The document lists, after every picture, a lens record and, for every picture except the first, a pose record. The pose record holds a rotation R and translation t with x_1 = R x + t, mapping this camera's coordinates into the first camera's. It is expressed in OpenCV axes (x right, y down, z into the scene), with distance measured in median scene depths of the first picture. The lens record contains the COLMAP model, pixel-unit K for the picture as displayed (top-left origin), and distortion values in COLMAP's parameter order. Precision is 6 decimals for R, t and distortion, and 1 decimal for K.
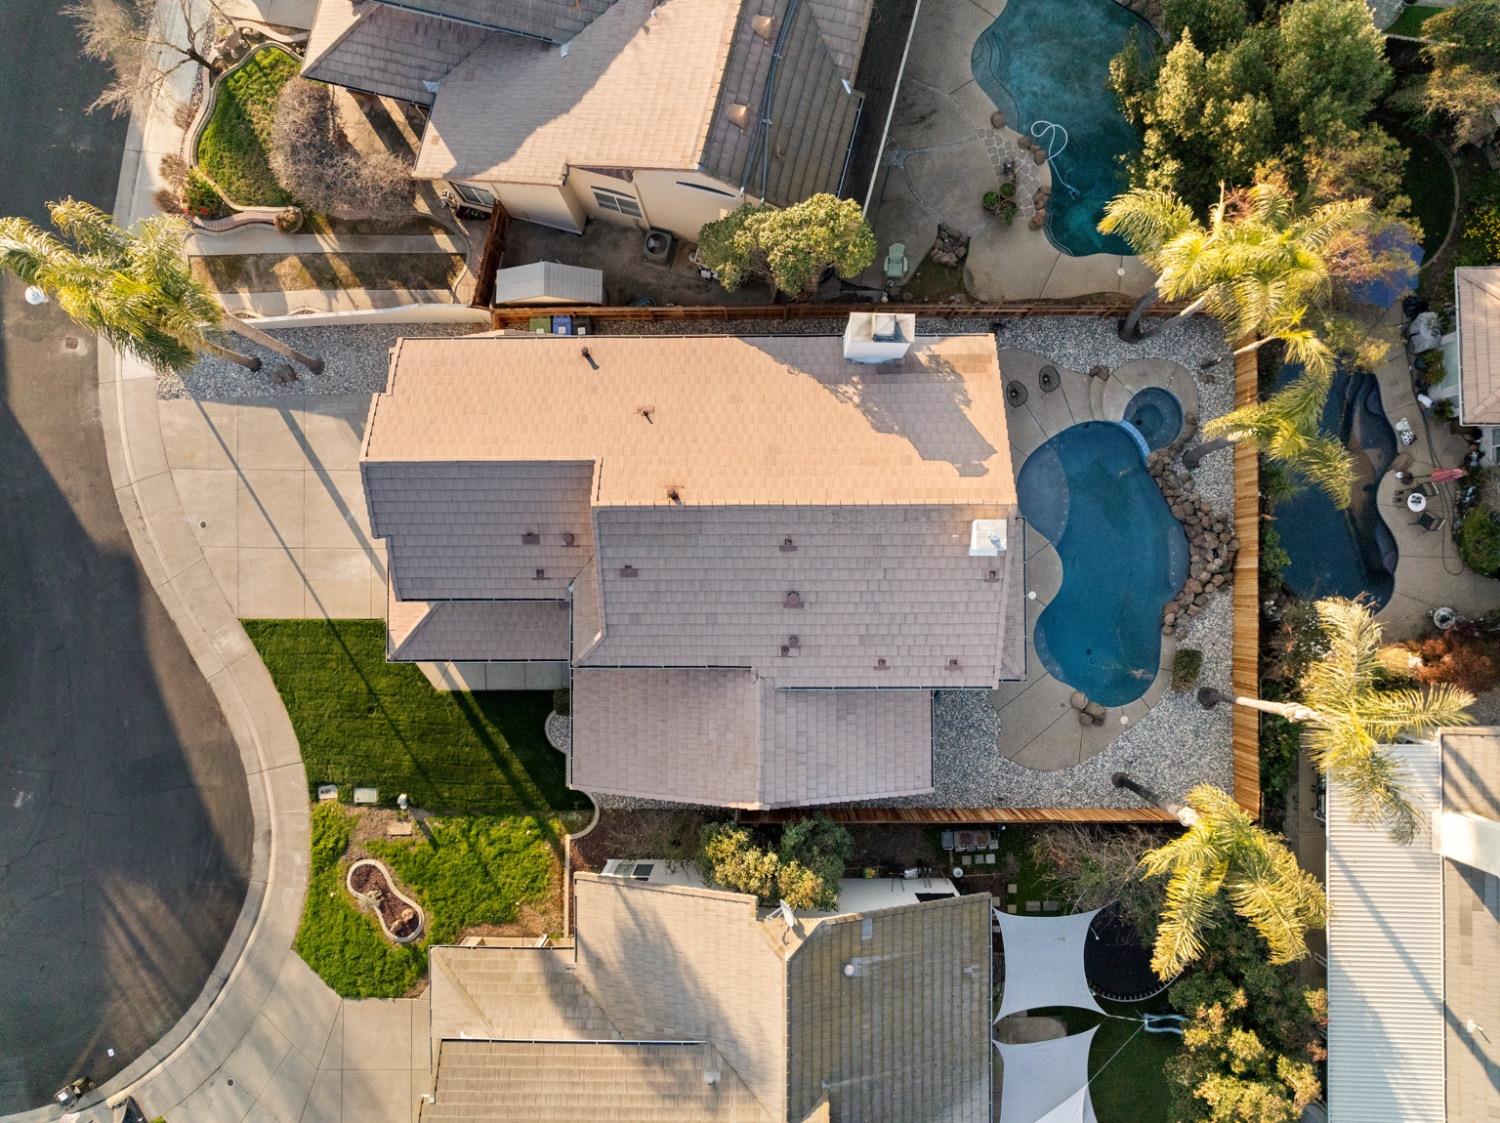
lens RADIAL K [[1093.2, 0, 750.0], [0, 1093.2, 561.5], [0, 0, 1]] dist [-0.037227, 0.005190]
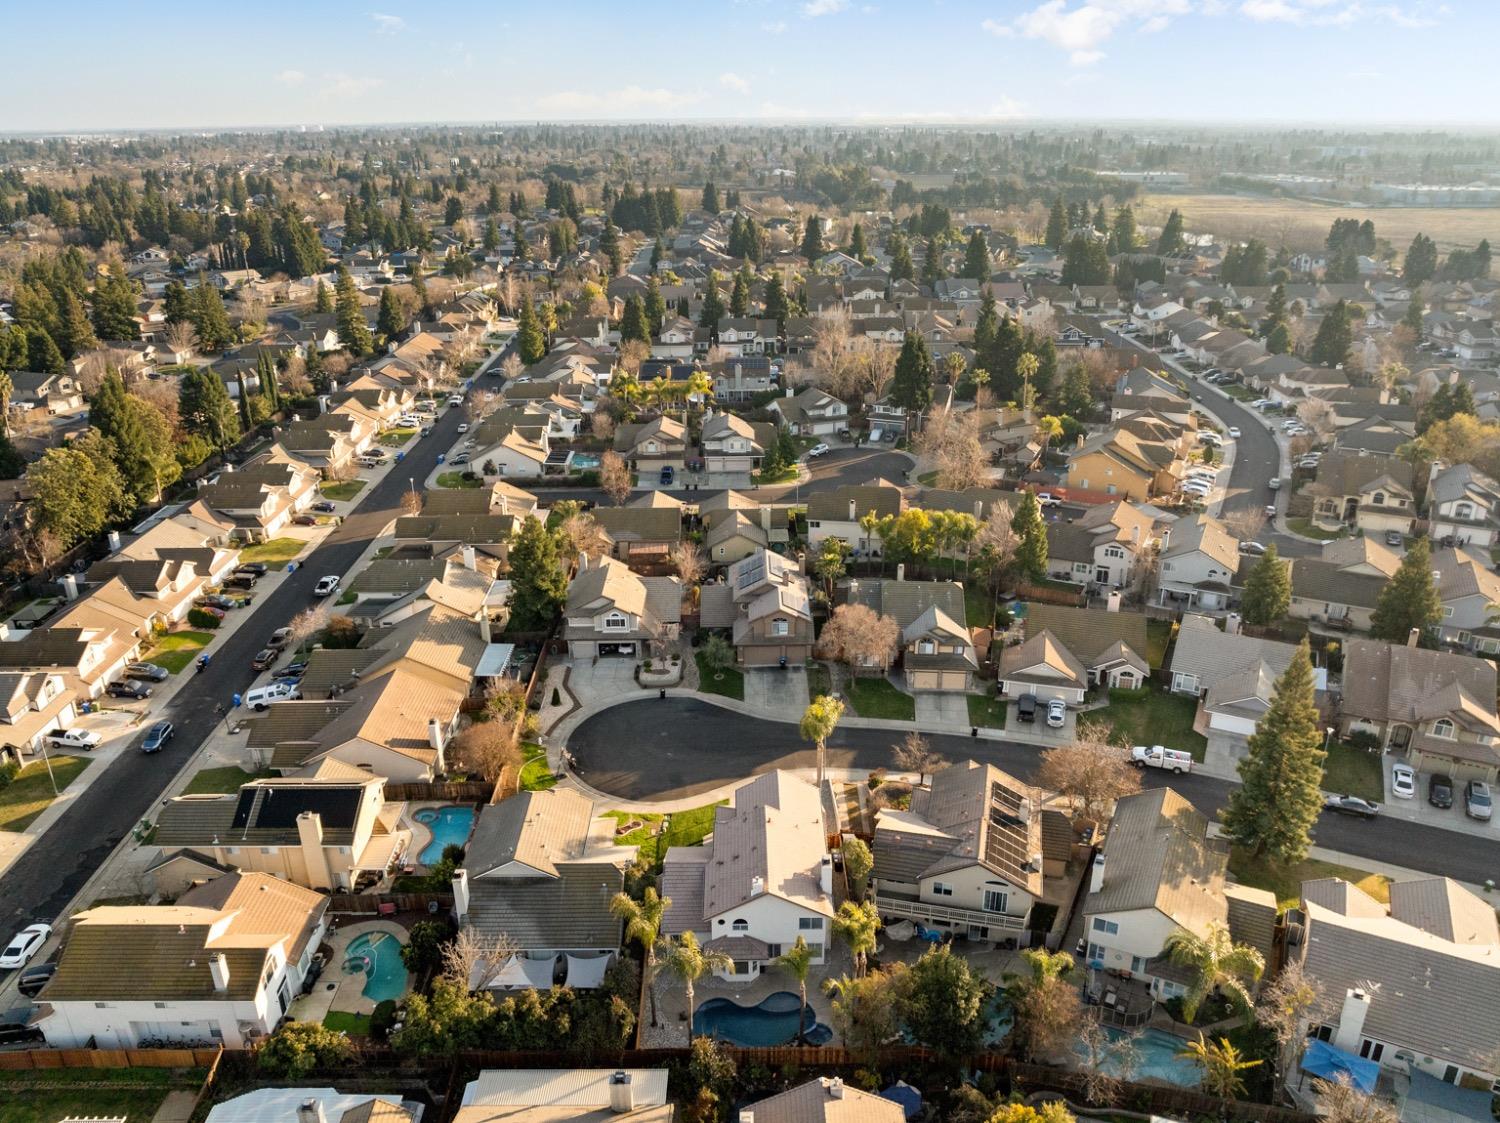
lens RADIAL K [[1093.2, 0, 750.0], [0, 1093.2, 561.5], [0, 0, 1]] dist [-0.037227, 0.005190]
pose [[0.009506, 0.406337, -0.913674, 1.992455], [-0.999452, 0.032835, 0.004205, -0.034806], [0.031709, 0.913133, 0.406426, -0.767471]]
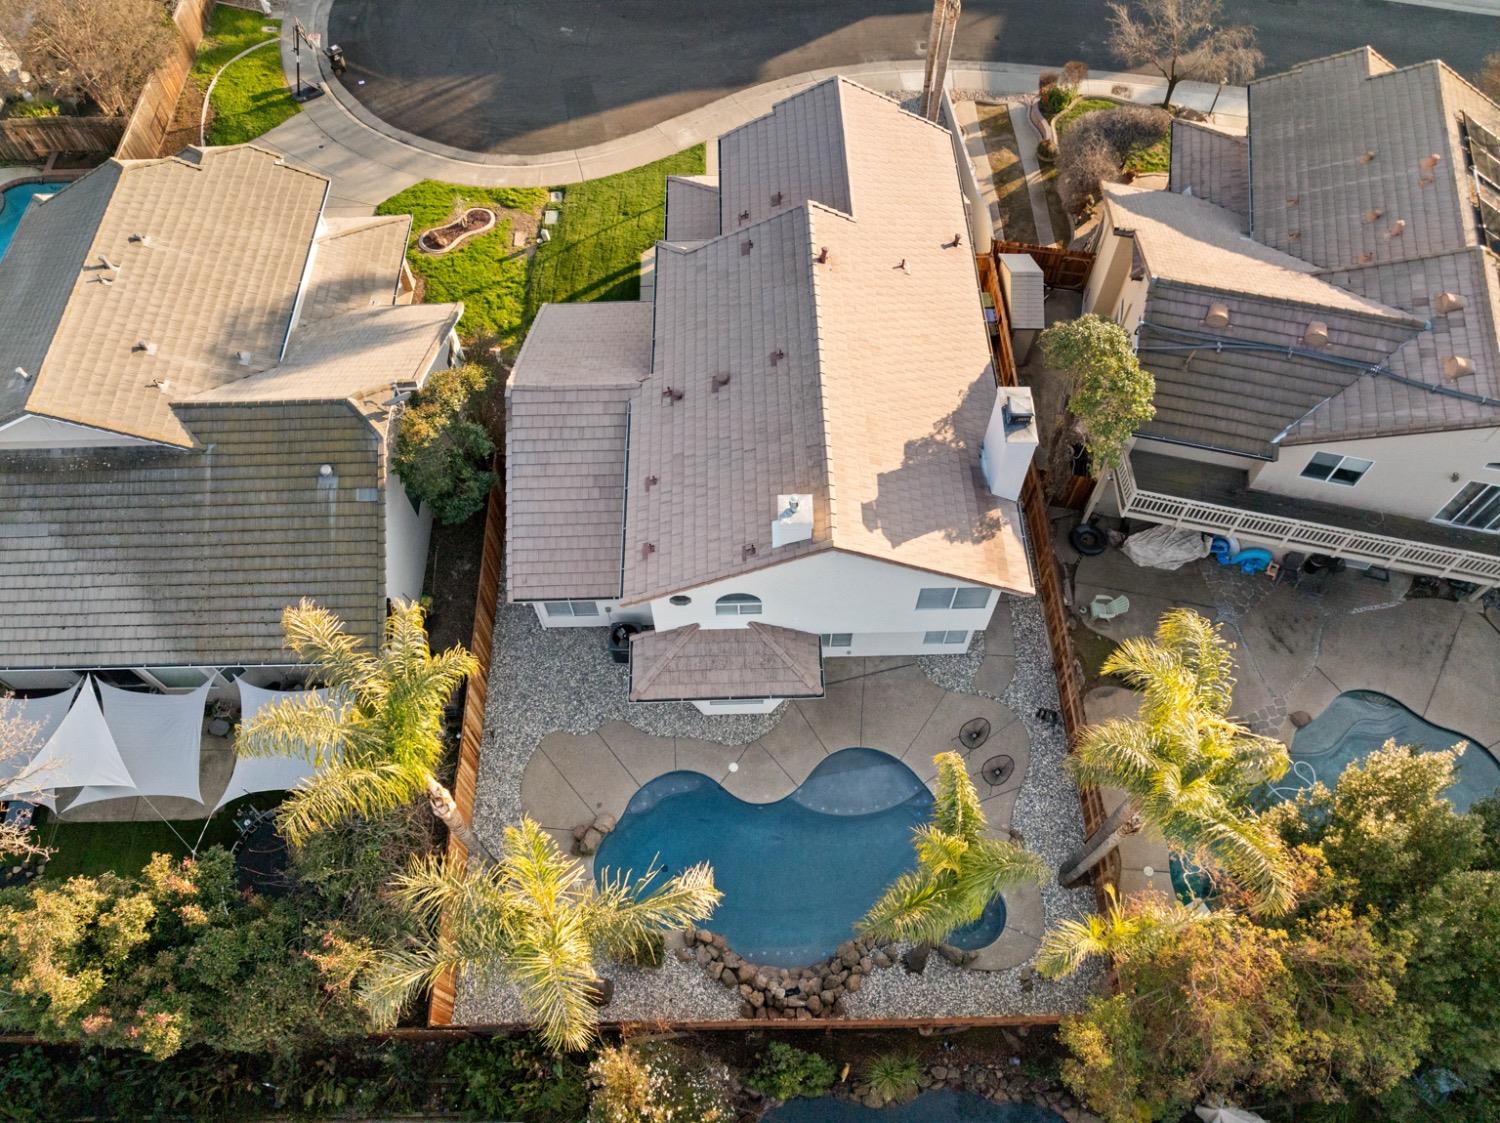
lens RADIAL K [[1067.3, 0, 745.8], [0, 1067.3, 549.8], [0, 0, 1]] dist [-0.035698, -0.004131]
pose [[0.018167, 0.871048, -0.490862, 0.517736], [-0.999132, 0.034223, 0.023751, -0.003210], [0.037487, 0.490005, 0.870913, 0.216152]]
